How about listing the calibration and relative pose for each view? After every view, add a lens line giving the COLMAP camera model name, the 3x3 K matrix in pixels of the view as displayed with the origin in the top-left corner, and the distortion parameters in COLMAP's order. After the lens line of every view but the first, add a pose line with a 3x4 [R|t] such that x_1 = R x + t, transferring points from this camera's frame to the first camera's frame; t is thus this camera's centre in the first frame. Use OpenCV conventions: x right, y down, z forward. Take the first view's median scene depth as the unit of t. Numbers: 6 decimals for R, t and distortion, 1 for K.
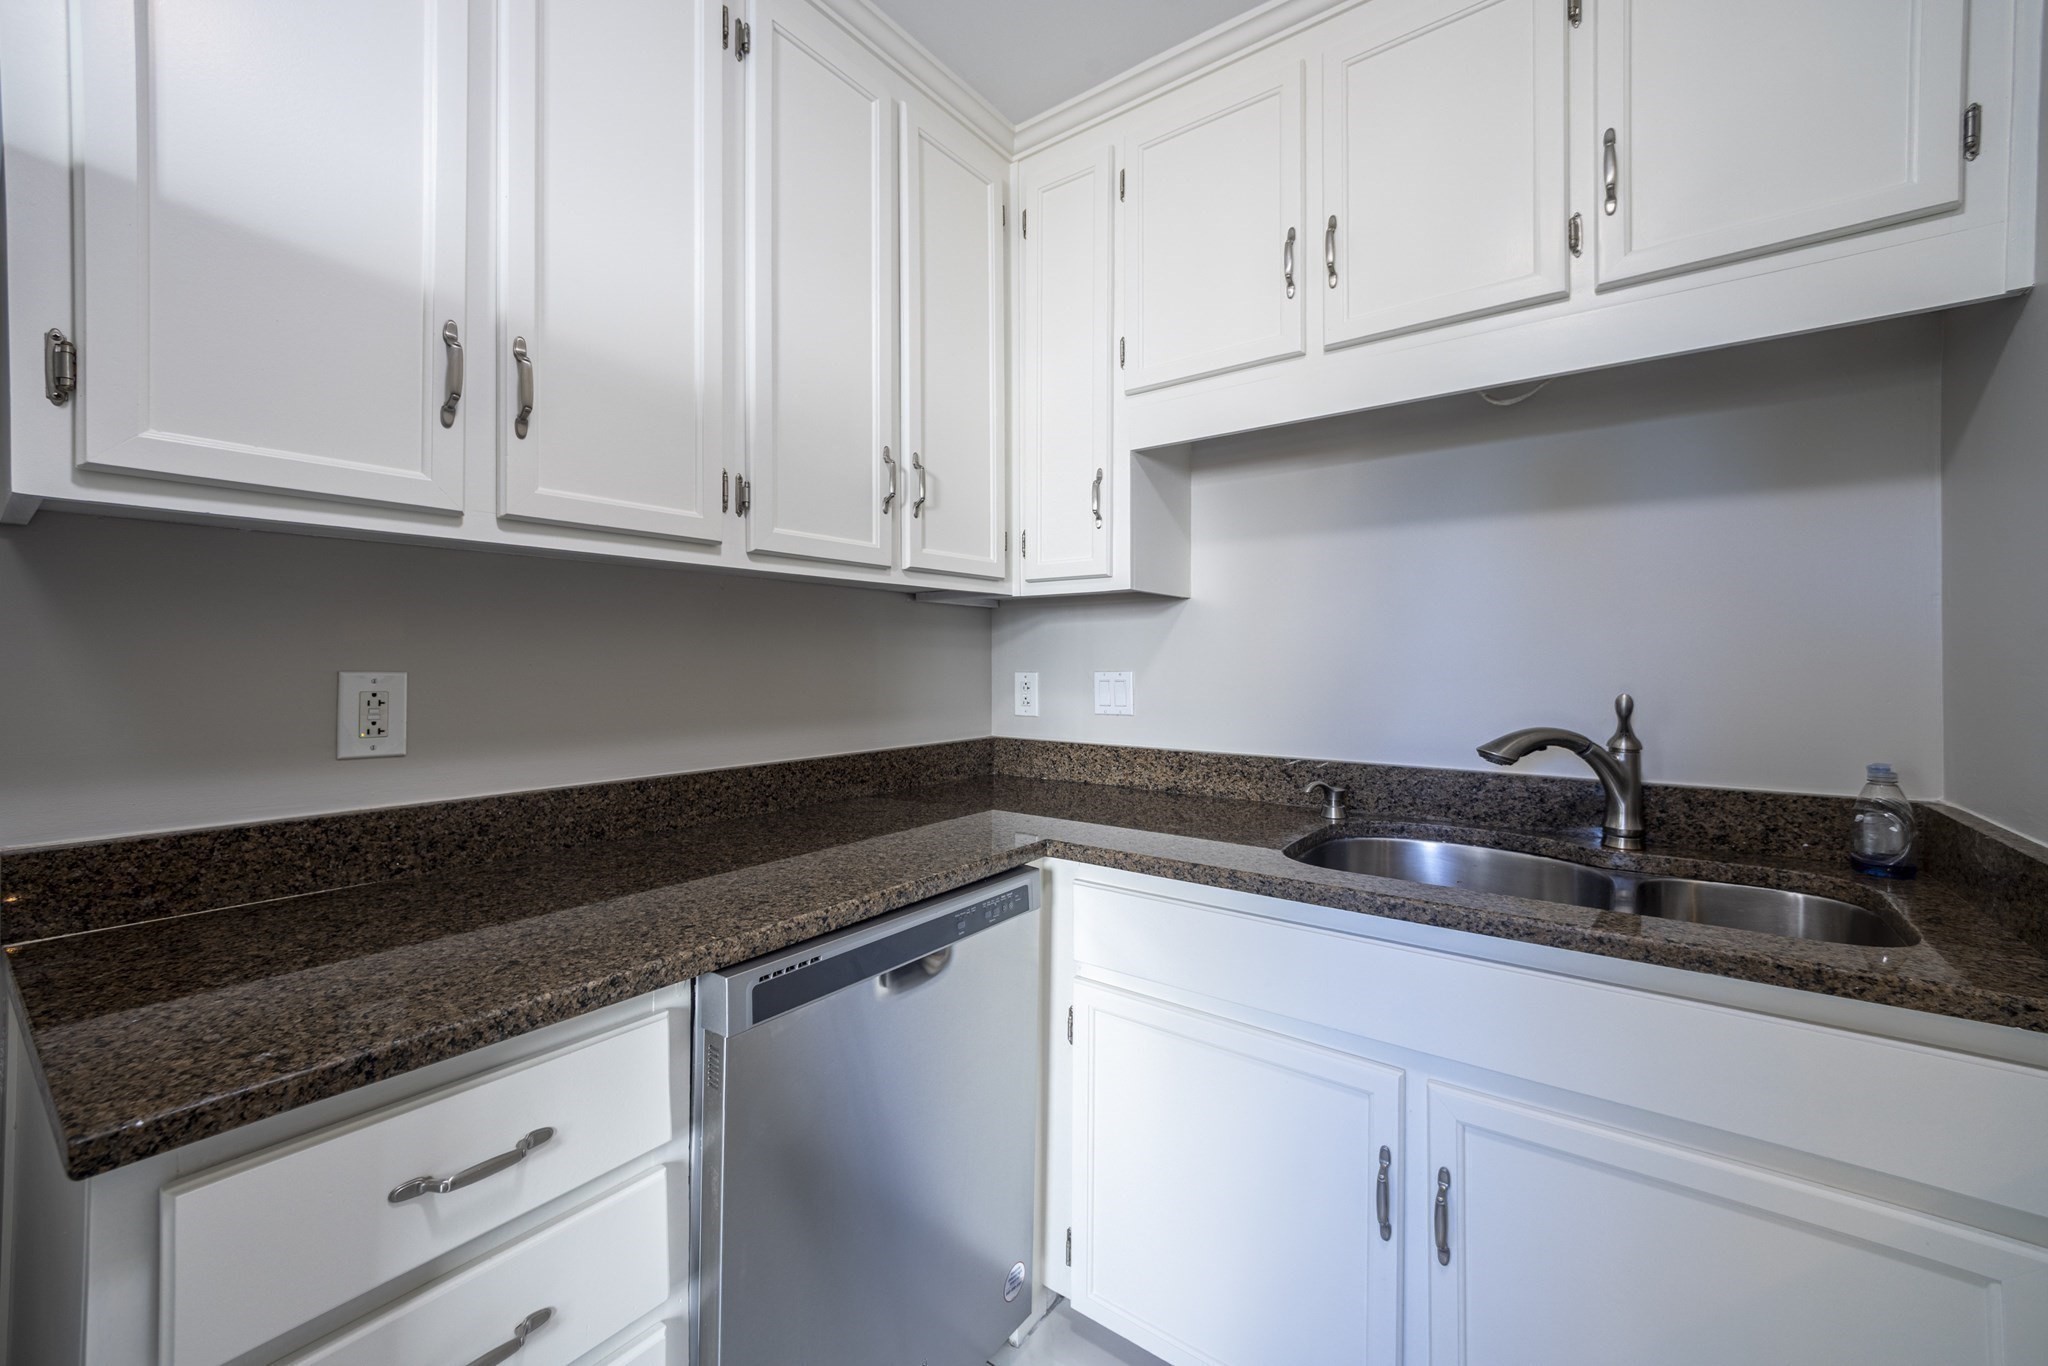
lens RADIAL K [[803.9, 0, 1034.0], [0, 803.9, 660.2], [0, 0, 1]] dist [-0.000866, -0.000024]
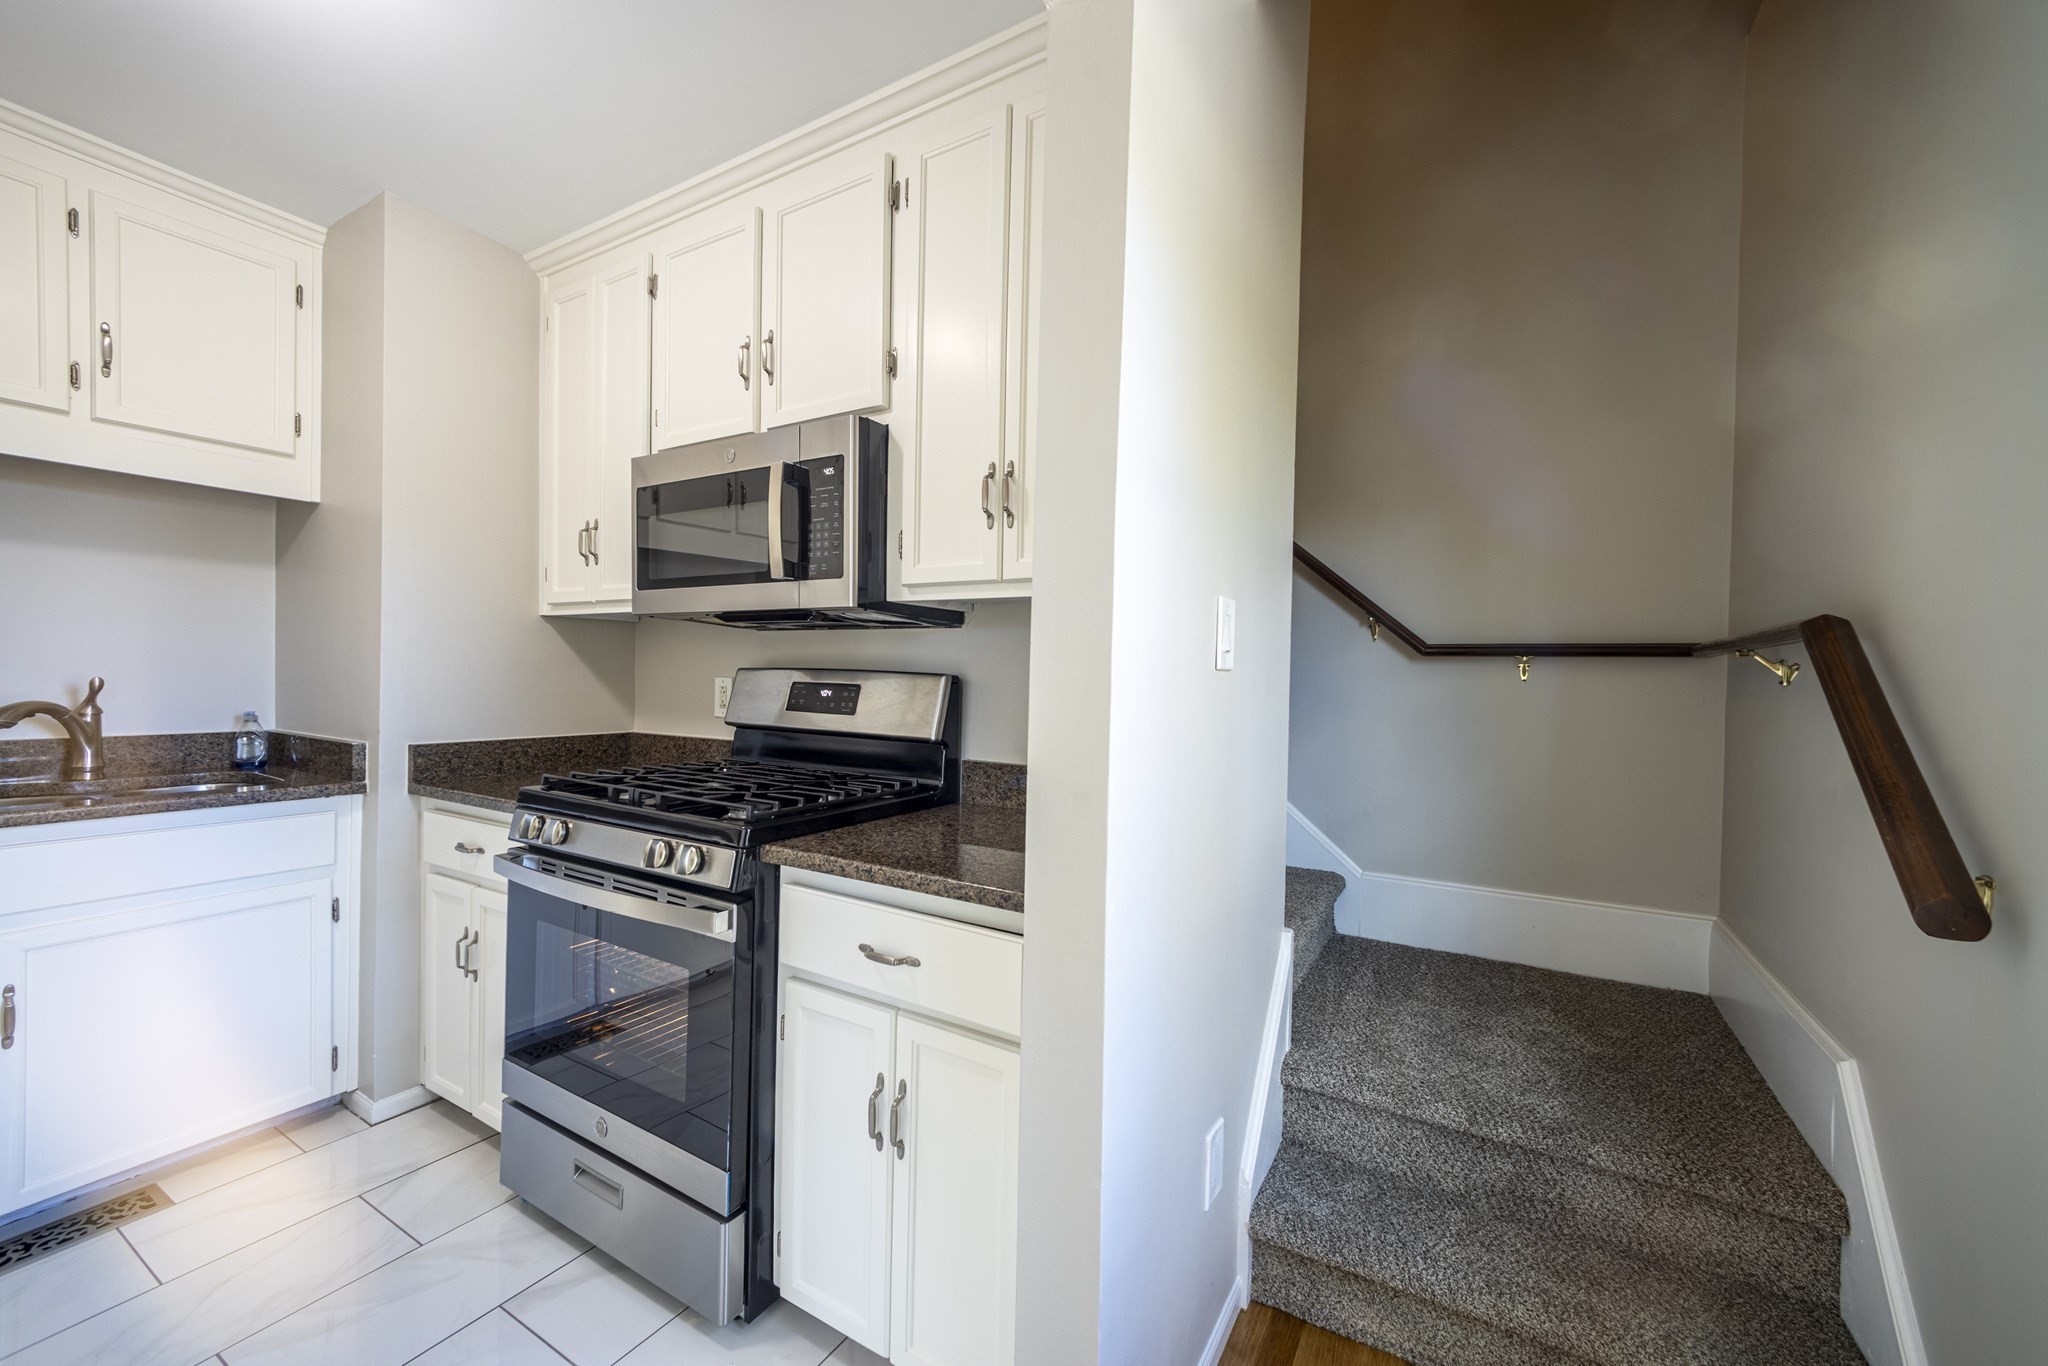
lens RADIAL K [[790.2, 0, 1030.7], [0, 790.2, 692.4], [0, 0, 1]] dist [-0.001351, -0.003400]
pose [[-0.101990, -0.023418, 0.994510, -0.852095], [-0.023148, 0.999508, 0.021162, -0.000947], [-0.994516, -0.020862, -0.102482, -0.567362]]
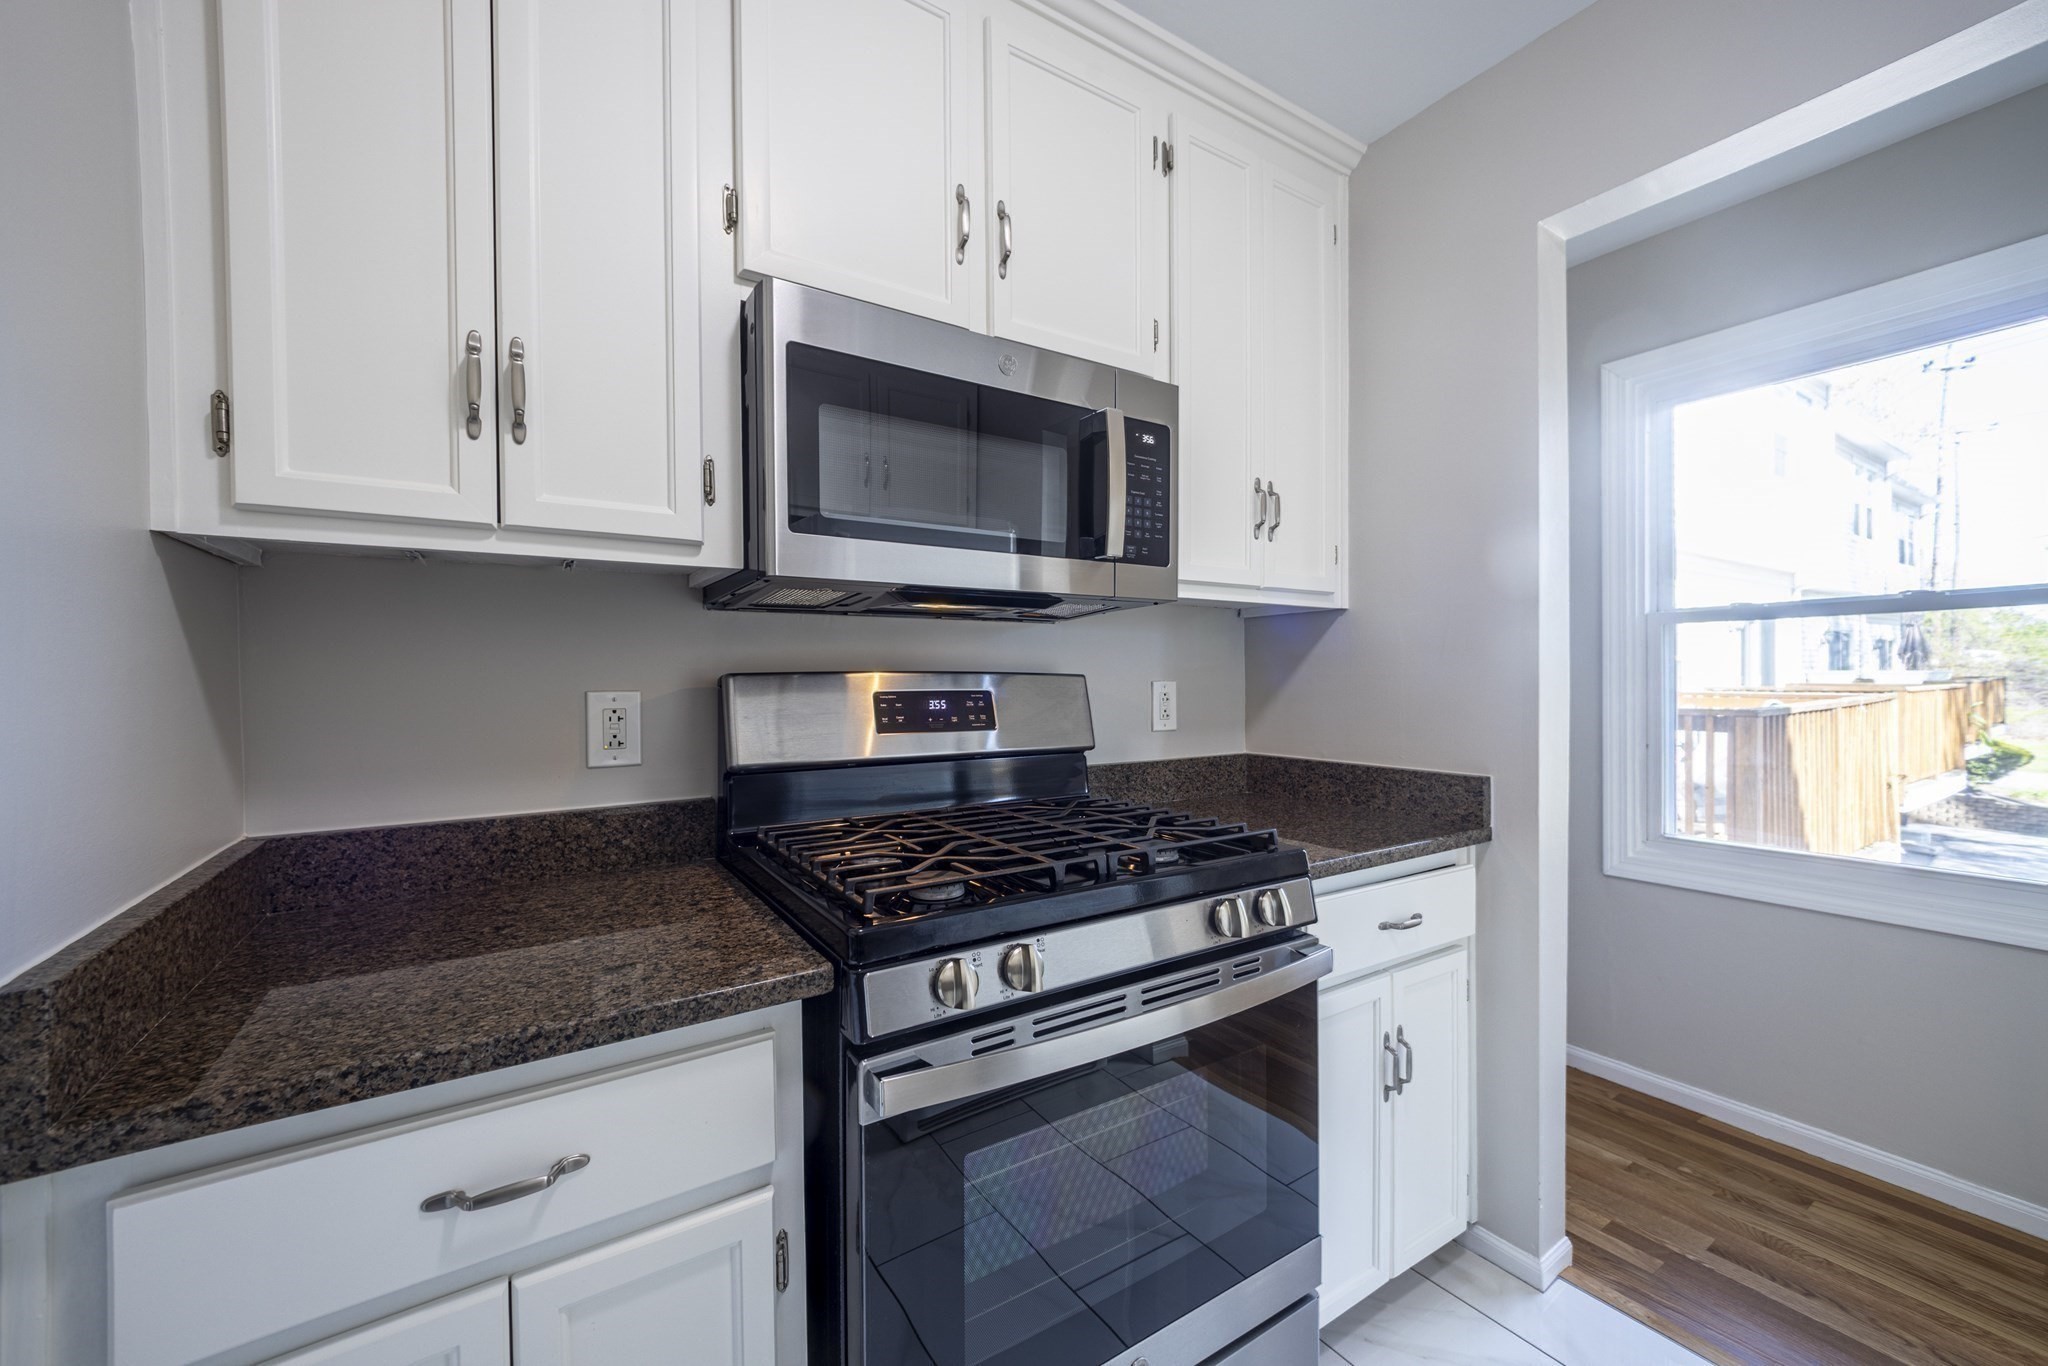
lens RADIAL K [[808.6, 0, 1015.8], [0, 808.6, 687.0], [0, 0, 1]] dist [0.002668, -0.000181]
pose [[-0.934346, 0.000401, 0.356367, 0.123378], [0.005499, 0.999897, 0.013294, 0.002094], [-0.356325, 0.014381, -0.934251, 0.616194]]
